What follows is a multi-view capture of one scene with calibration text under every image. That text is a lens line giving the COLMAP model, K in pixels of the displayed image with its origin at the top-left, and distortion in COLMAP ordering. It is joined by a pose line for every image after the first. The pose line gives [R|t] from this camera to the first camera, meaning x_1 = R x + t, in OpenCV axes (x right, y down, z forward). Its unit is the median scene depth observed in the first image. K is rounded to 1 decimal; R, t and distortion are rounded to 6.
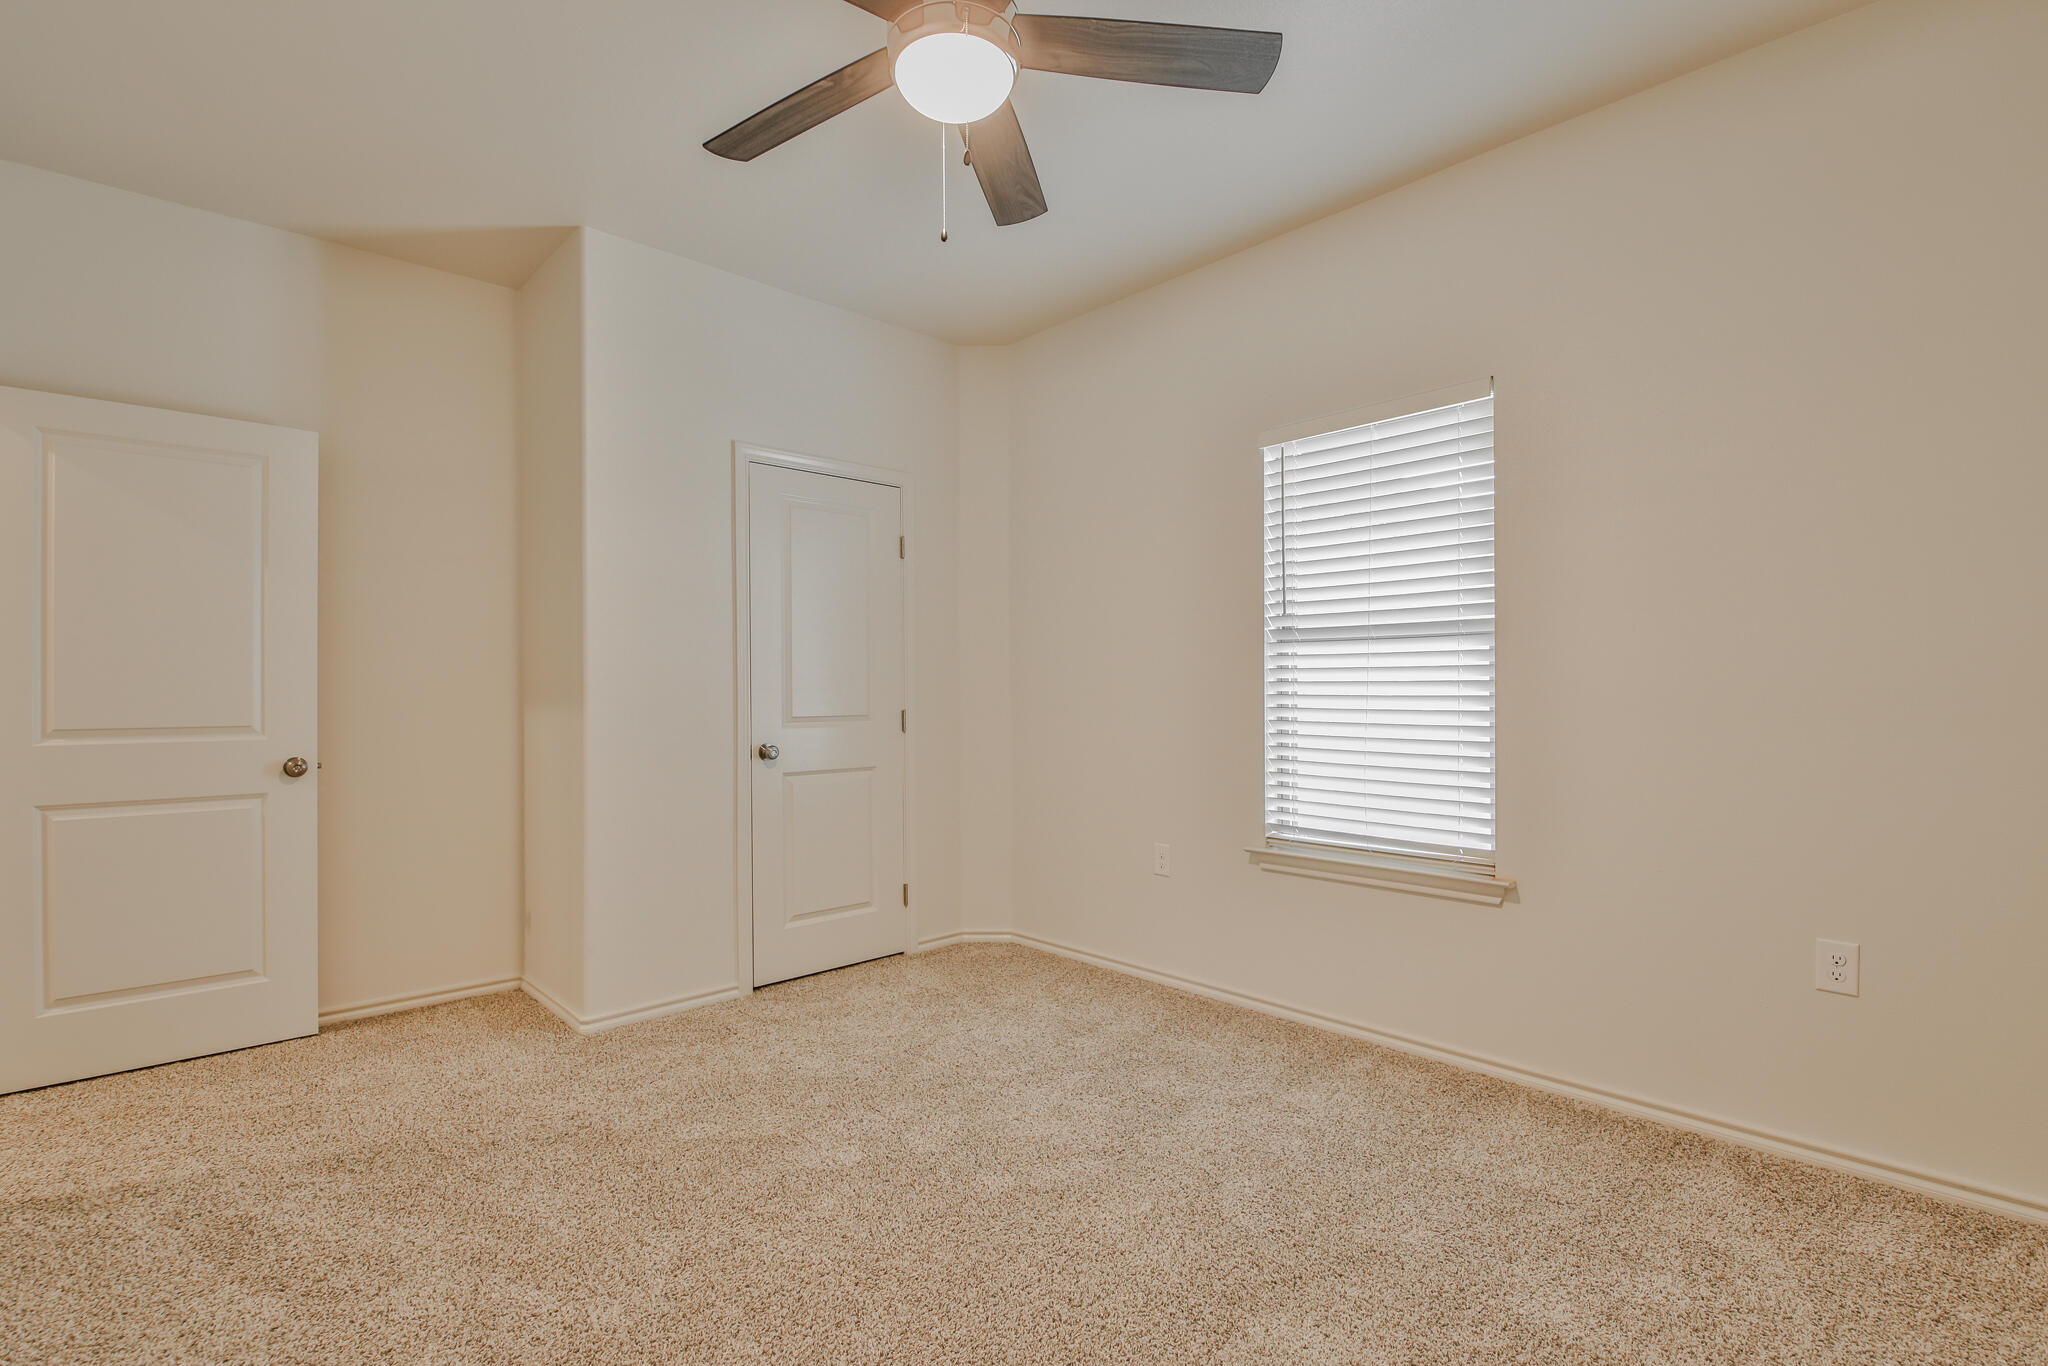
lens RADIAL K [[943.5, 0, 1020.4], [0, 943.5, 690.7], [0, 0, 1]] dist [-0.004188, -0.007287]
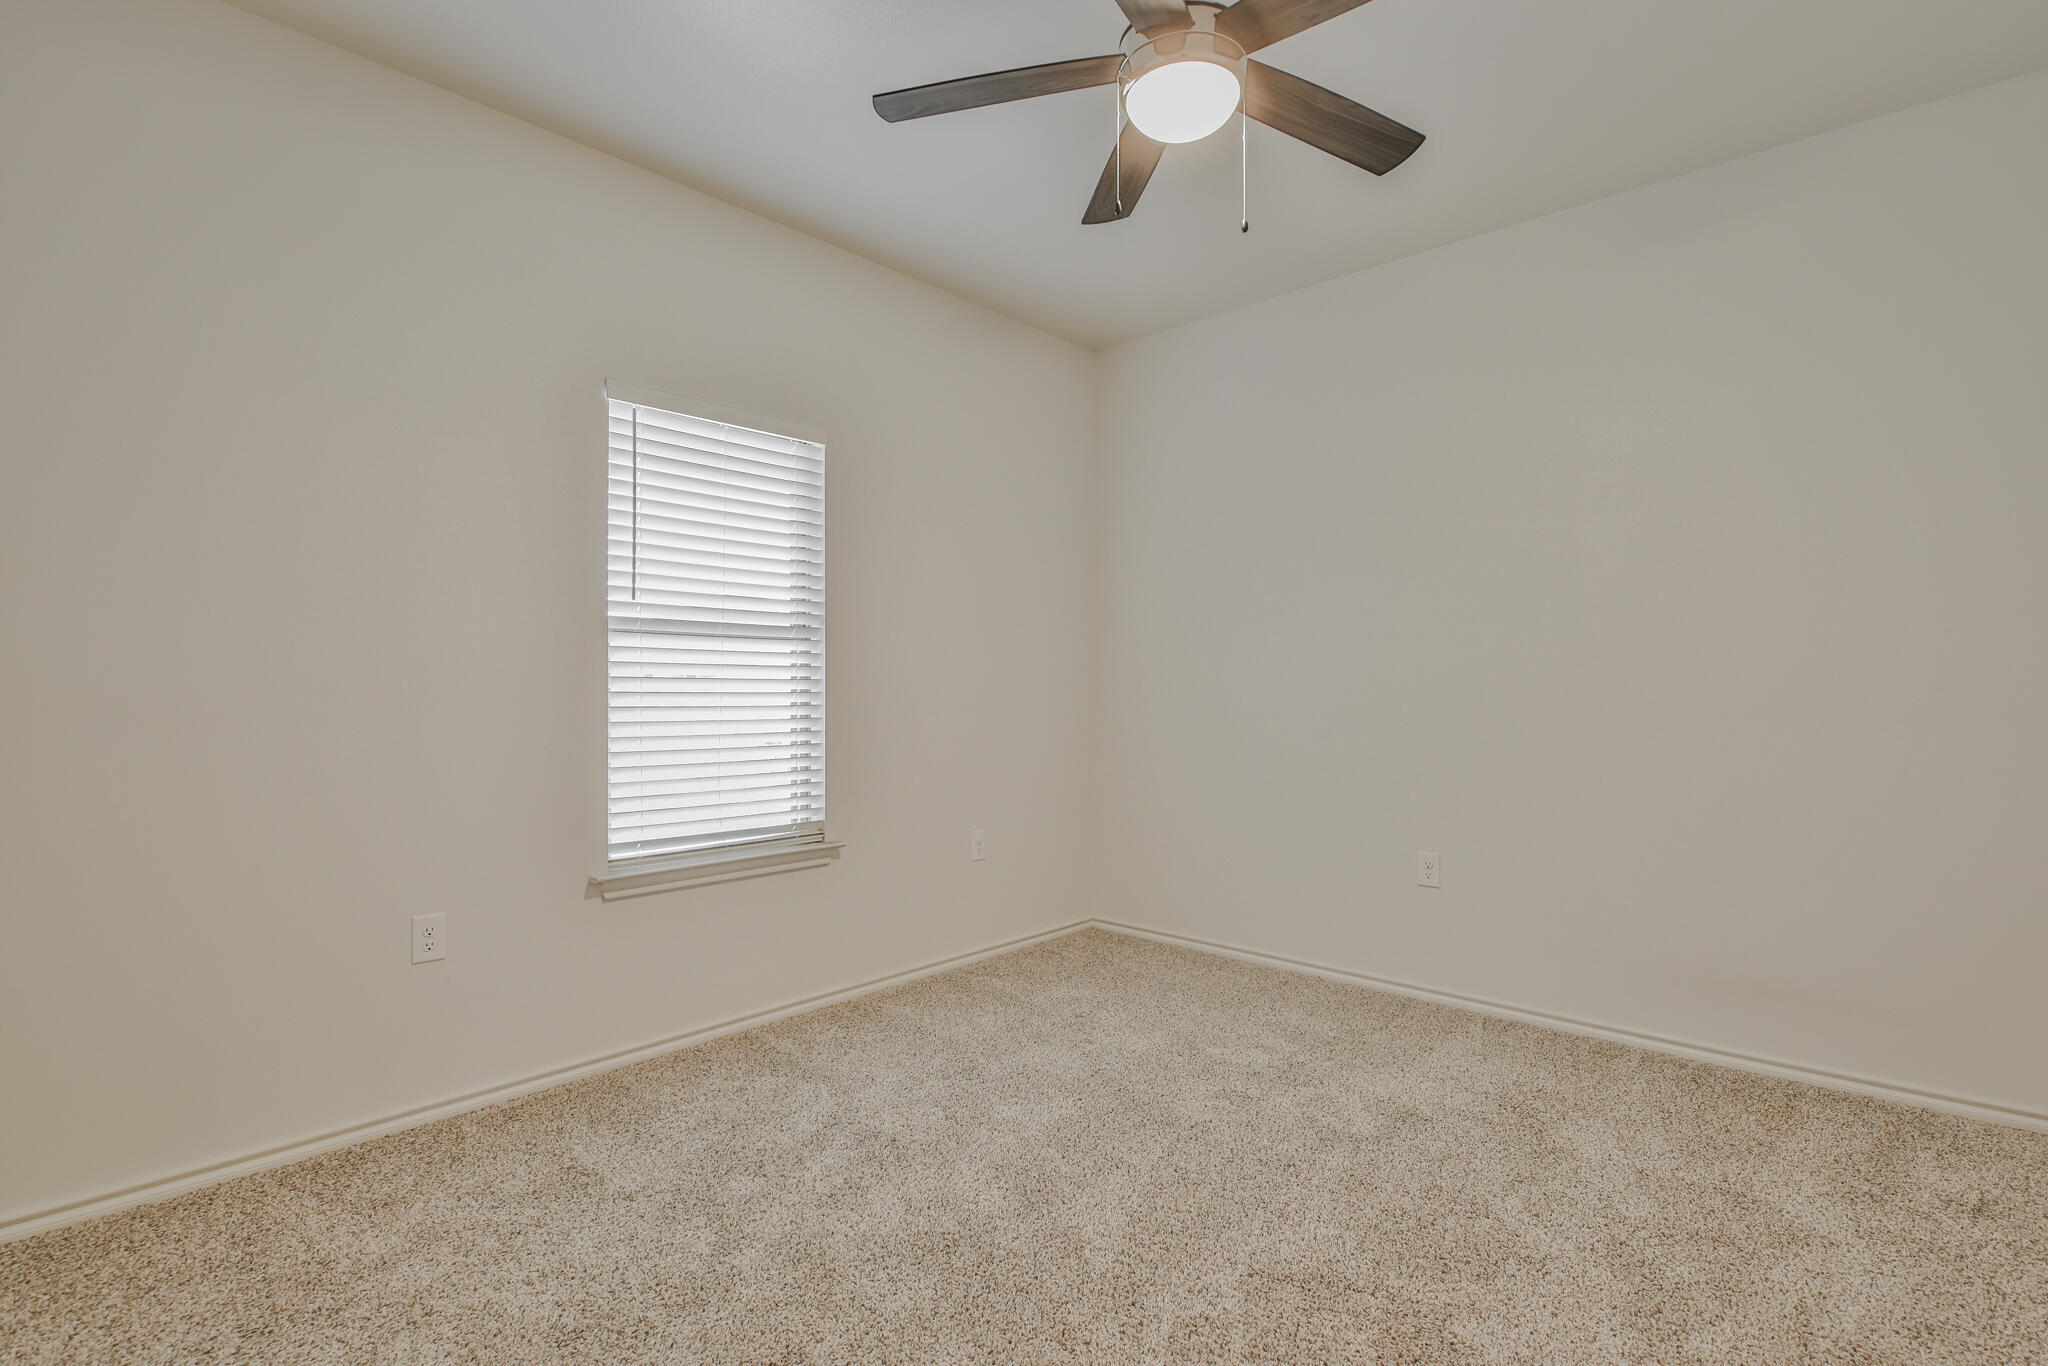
lens RADIAL K [[937.2, 0, 1021.1], [0, 937.2, 693.0], [0, 0, 1]] dist [0.000593, -0.009380]
pose [[-0.054308, 0.003628, 0.998518, -0.653745], [0.004384, 0.999985, -0.003395, 0.010758], [-0.998515, 0.004193, -0.054323, 0.743307]]
